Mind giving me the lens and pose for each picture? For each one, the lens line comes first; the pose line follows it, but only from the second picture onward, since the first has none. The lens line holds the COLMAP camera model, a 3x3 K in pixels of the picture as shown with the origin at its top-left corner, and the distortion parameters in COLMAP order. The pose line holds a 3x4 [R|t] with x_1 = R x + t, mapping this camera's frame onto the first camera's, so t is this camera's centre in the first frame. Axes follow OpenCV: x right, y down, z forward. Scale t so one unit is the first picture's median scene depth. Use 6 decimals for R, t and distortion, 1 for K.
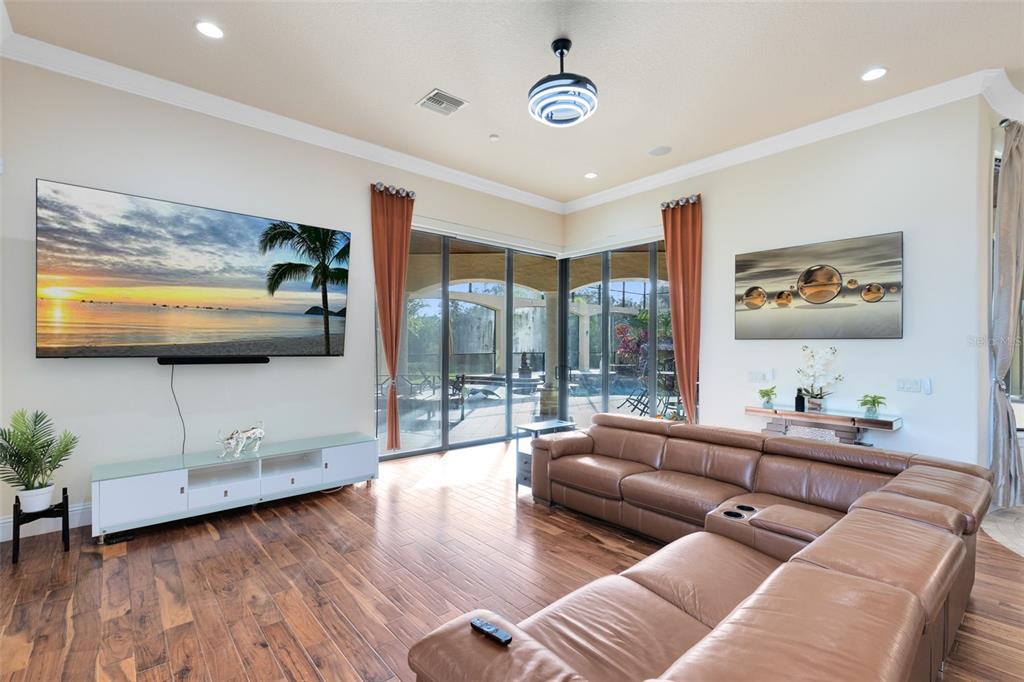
lens RADIAL K [[465.9, 0, 511.5], [0, 465.9, 348.3], [0, 0, 1]] dist [0.001561, 0.000057]
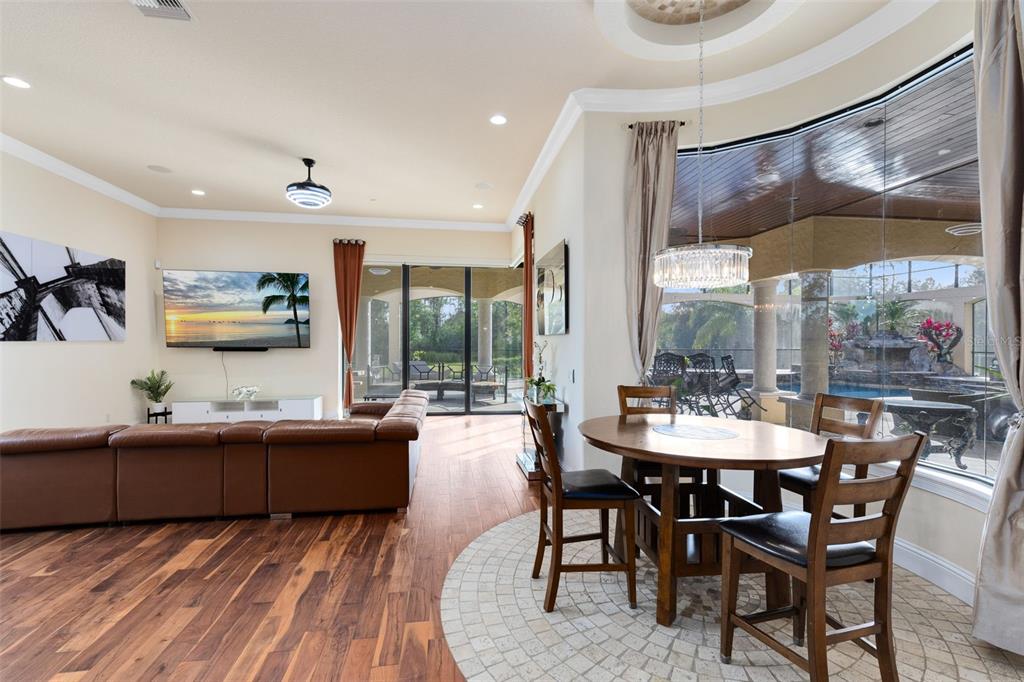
lens RADIAL K [[465.9, 0, 508.3], [0, 465.9, 342.9], [0, 0, 1]] dist [0.001561, 0.000057]
pose [[0.840735, -0.001095, -0.541446, 1.250547], [-0.005234, 0.999935, -0.010148, 0.011928], [0.541422, 0.011366, 0.840674, -0.007373]]
